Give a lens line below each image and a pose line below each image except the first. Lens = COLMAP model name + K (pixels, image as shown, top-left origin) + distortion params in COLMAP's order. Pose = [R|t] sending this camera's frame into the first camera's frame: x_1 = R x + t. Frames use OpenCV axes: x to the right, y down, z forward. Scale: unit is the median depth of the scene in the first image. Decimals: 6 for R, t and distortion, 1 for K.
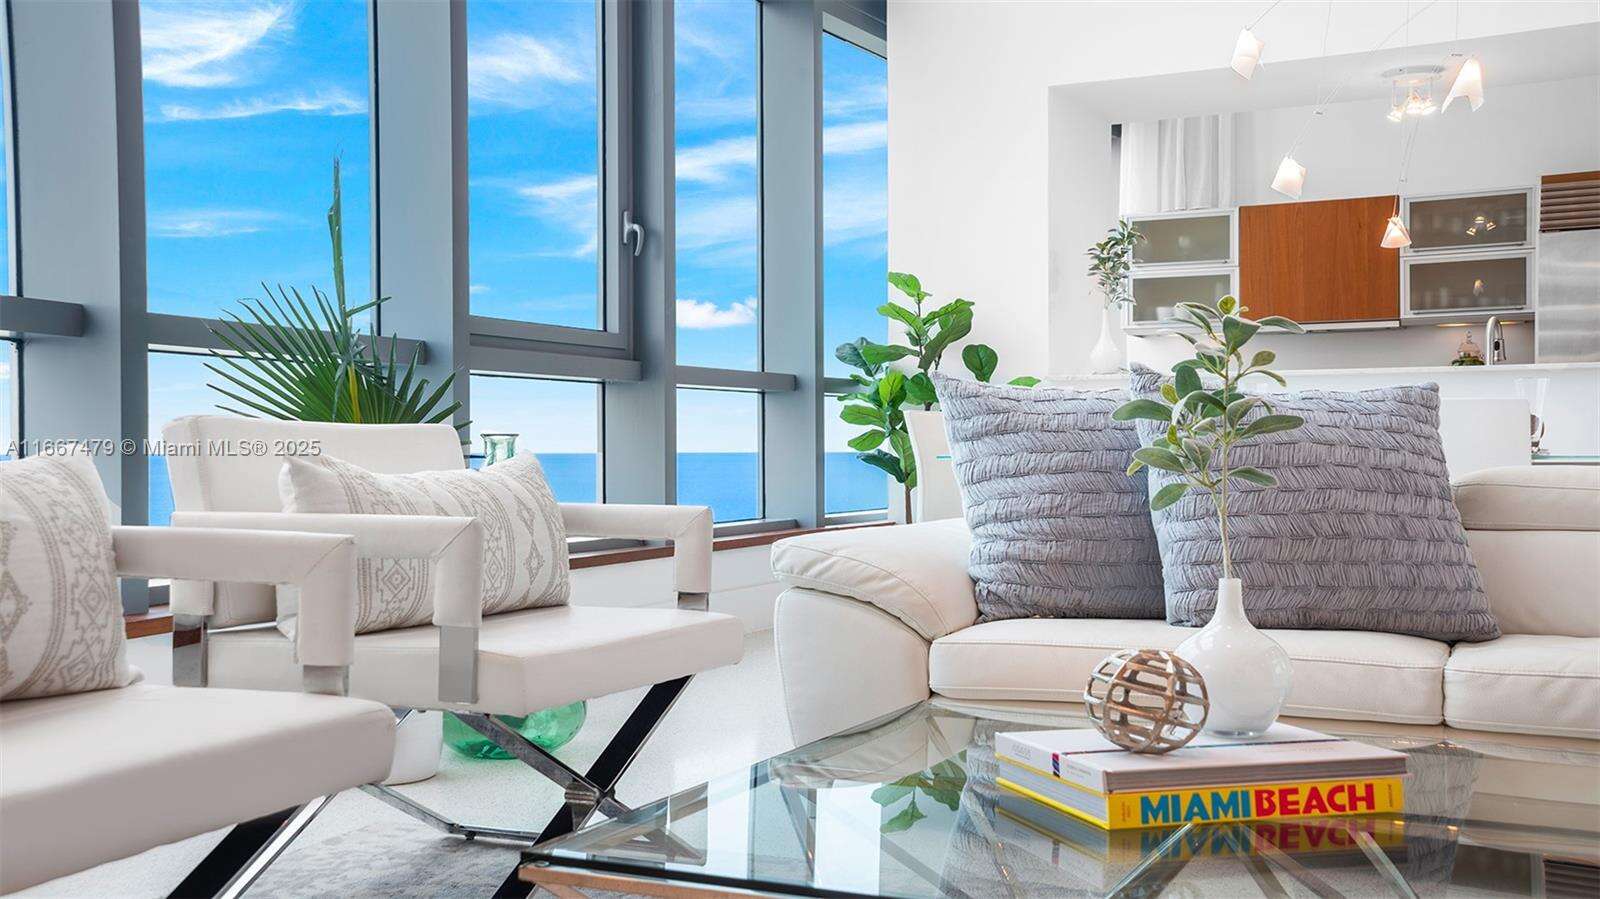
lens RADIAL K [[1750.9, 0, 800.0], [0, 1750.9, 449.5], [0, 0, 1]] dist [0.071507, 0.011422]
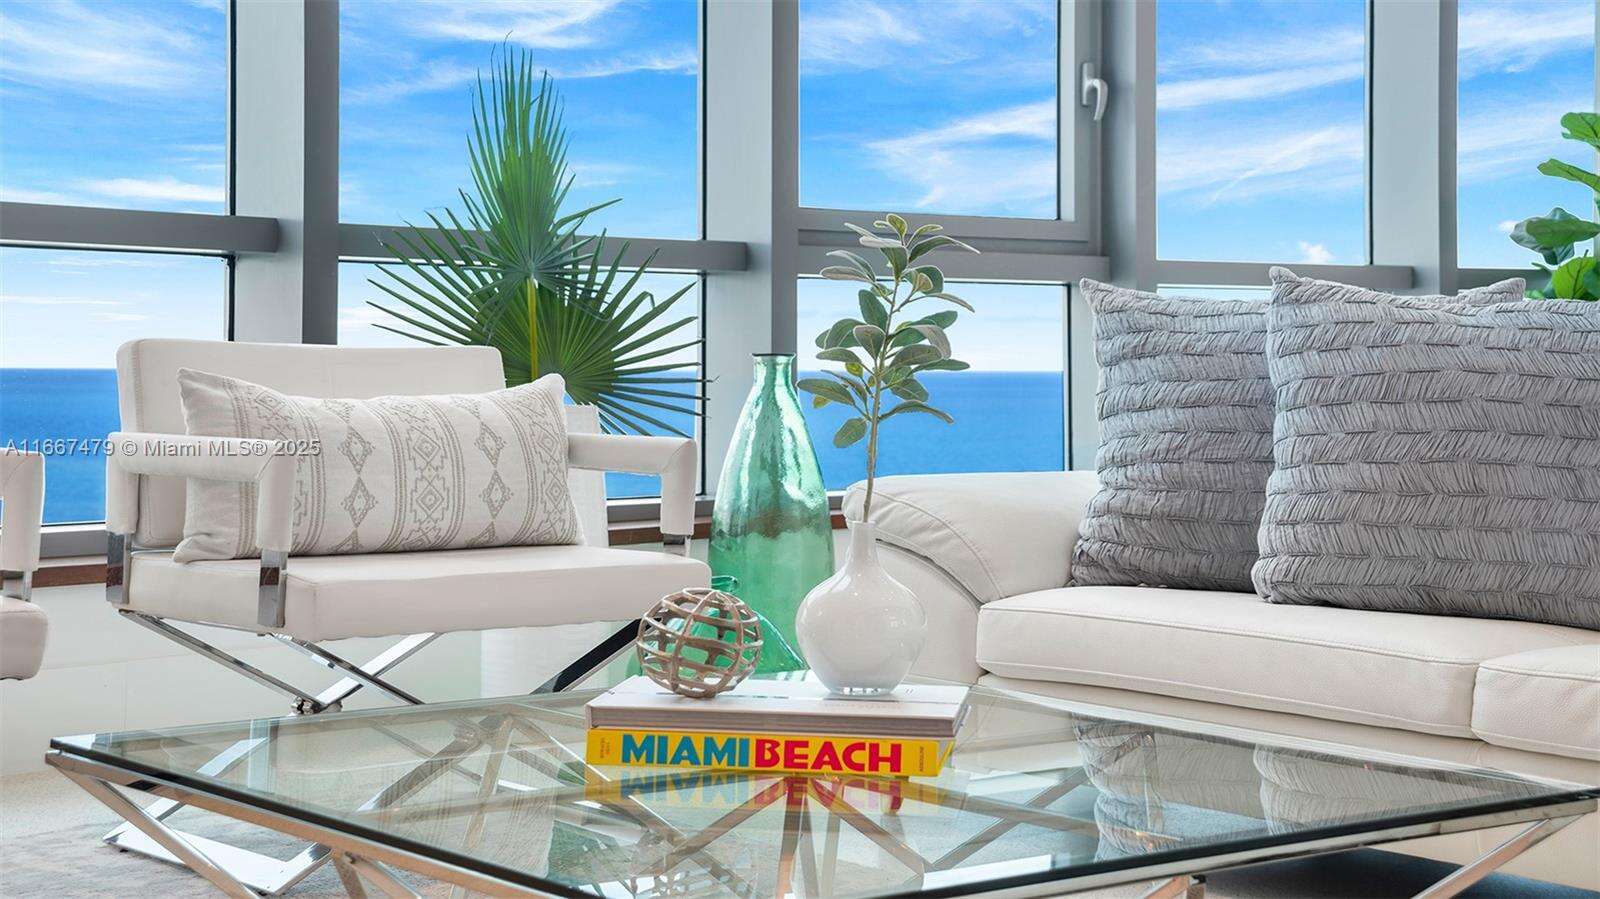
lens RADIAL K [[2602.1, 0, 800.0], [0, 2602.1, 449.5], [0, 0, 1]] dist [0.294524, 0.025152]
pose [[0.883613, 0.019919, -0.467794, 0.584285], [-0.005112, 0.999446, 0.032901, -0.005943], [0.468190, -0.026680, 0.883225, -0.143336]]
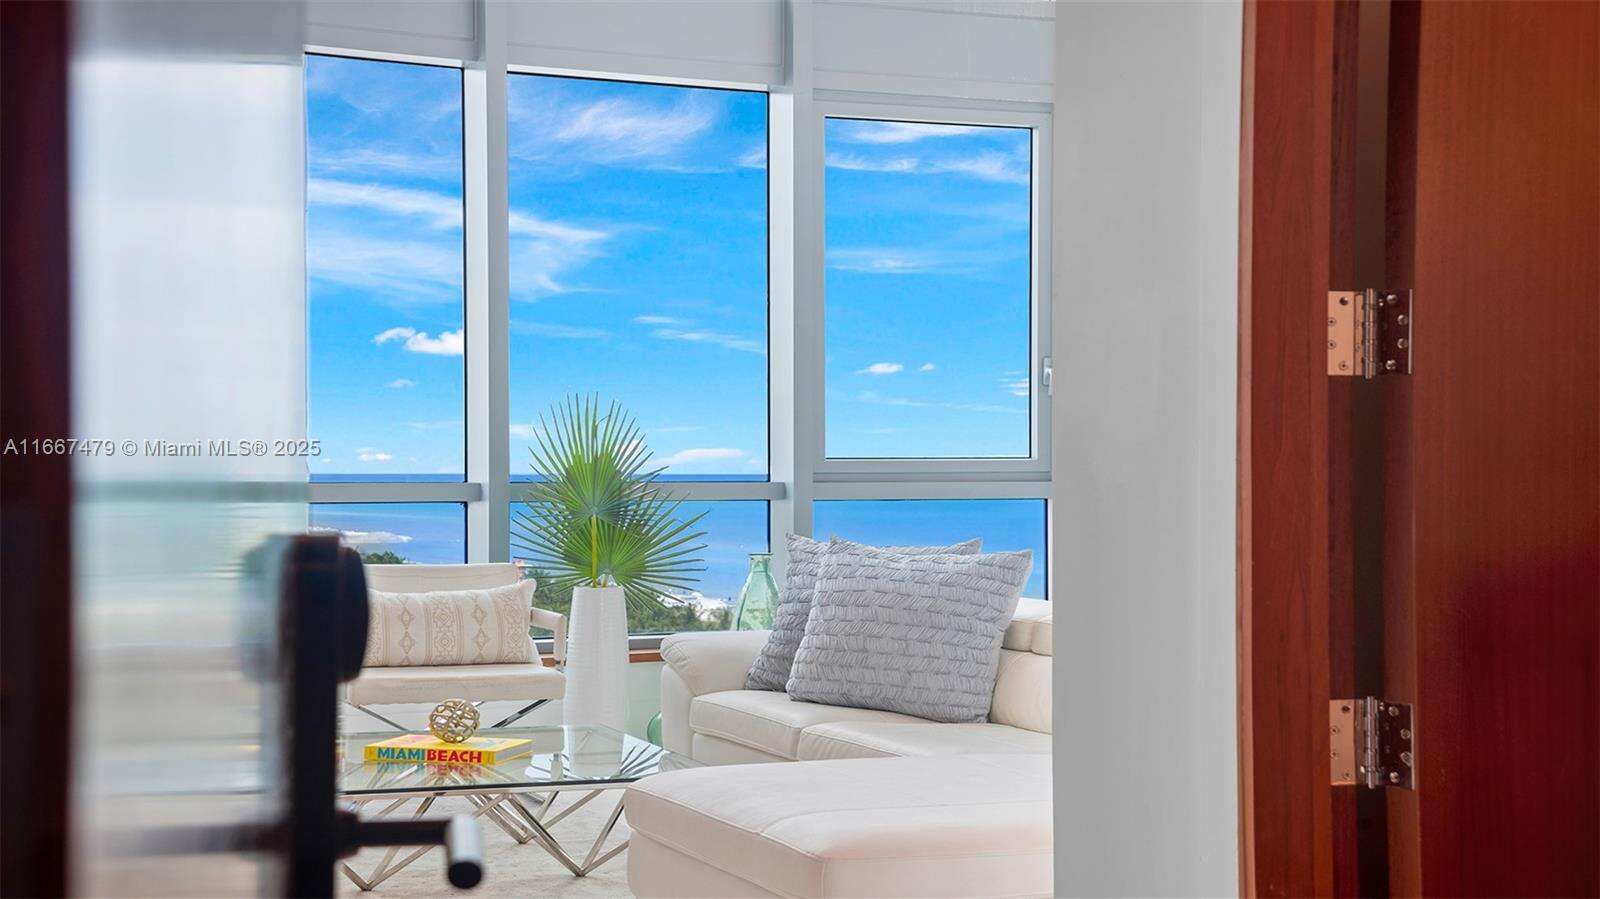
lens RADIAL K [[2586.4, 0, 800.0], [0, 2586.4, 449.5], [0, 0, 1]] dist [0.373884, 0.112676]
pose [[0.700688, 0.004039, -0.713456, 1.960906], [-0.006827, 0.999976, -0.001044, -0.132364], [0.713435, 0.005602, 0.700699, -0.707011]]
